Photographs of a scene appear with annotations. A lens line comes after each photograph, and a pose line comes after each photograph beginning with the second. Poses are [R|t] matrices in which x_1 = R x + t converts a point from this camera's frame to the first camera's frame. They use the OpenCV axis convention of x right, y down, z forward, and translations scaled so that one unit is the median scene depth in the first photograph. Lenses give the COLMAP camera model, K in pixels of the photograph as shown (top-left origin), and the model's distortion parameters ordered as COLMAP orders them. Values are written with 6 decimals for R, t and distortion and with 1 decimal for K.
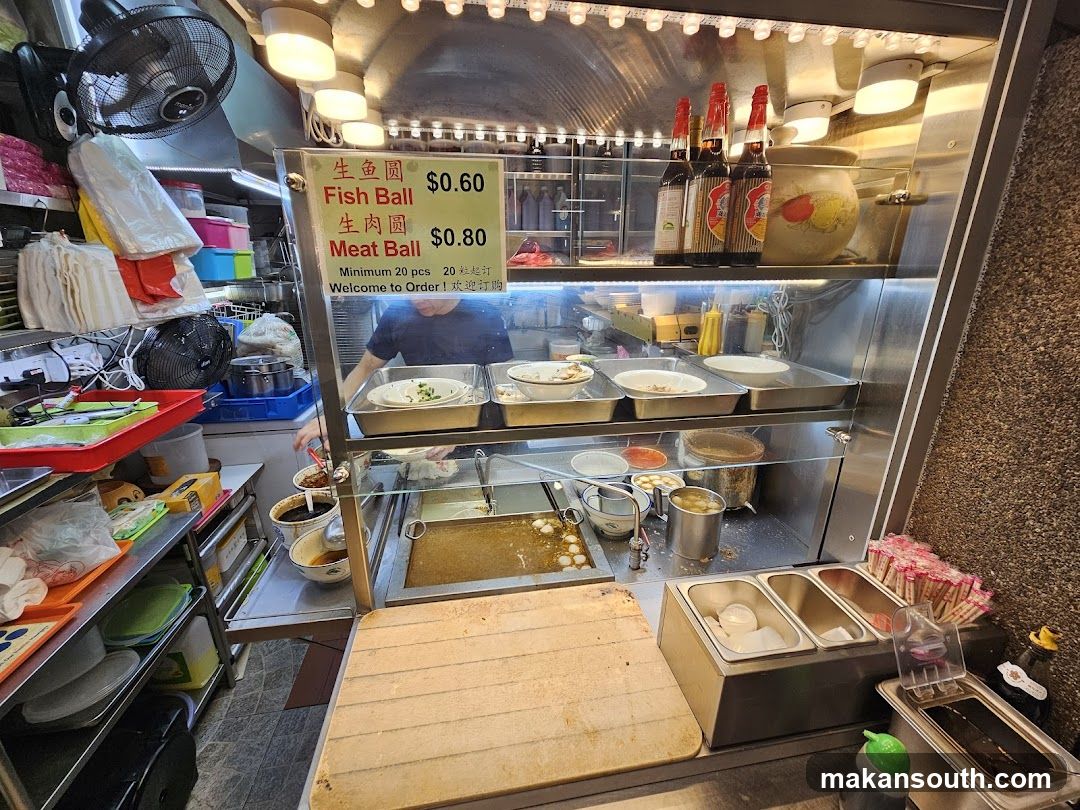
lens RADIAL K [[439.6, 0, 535.7], [0, 439.6, 402.9], [0, 0, 1]] dist [-0.006195, -0.000007]
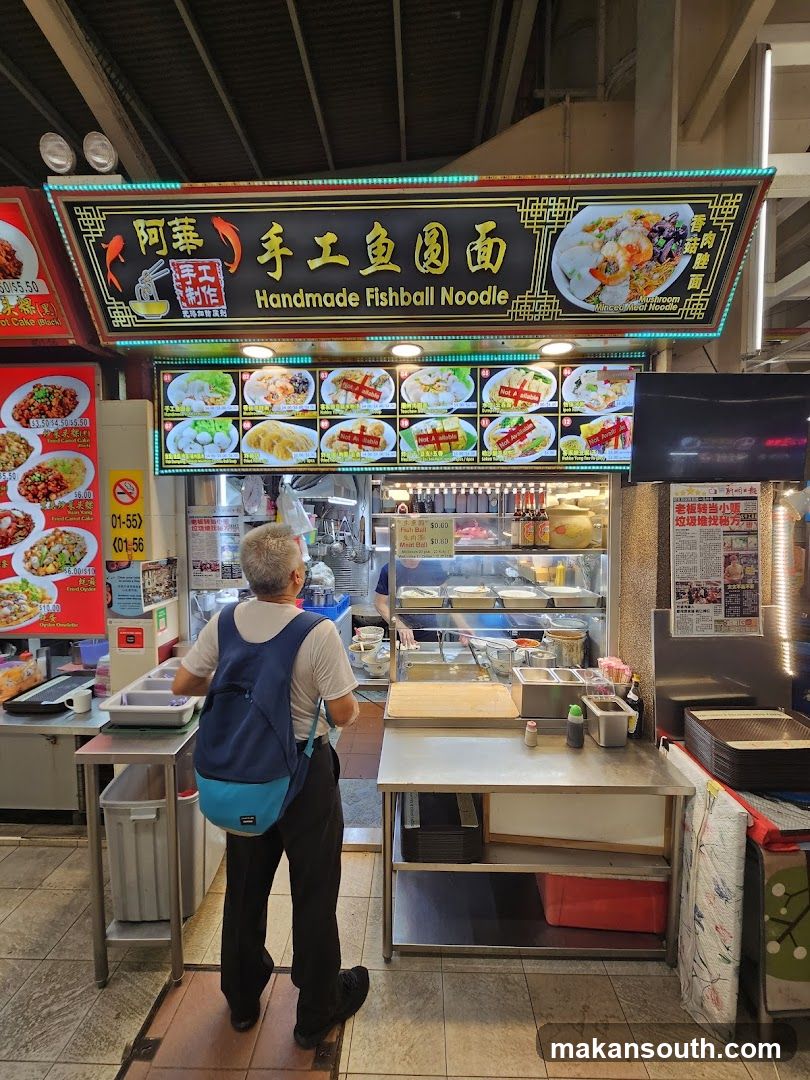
lens RADIAL K [[439.6, 0, 406.5], [0, 439.6, 538.2], [0, 0, 1]] dist [-0.006195, -0.000007]
pose [[0.982662, 0.009050, -0.185183, 0.174230], [-0.056971, 0.965225, -0.255138, 0.409504], [0.176434, 0.261265, 0.949006, -1.995198]]
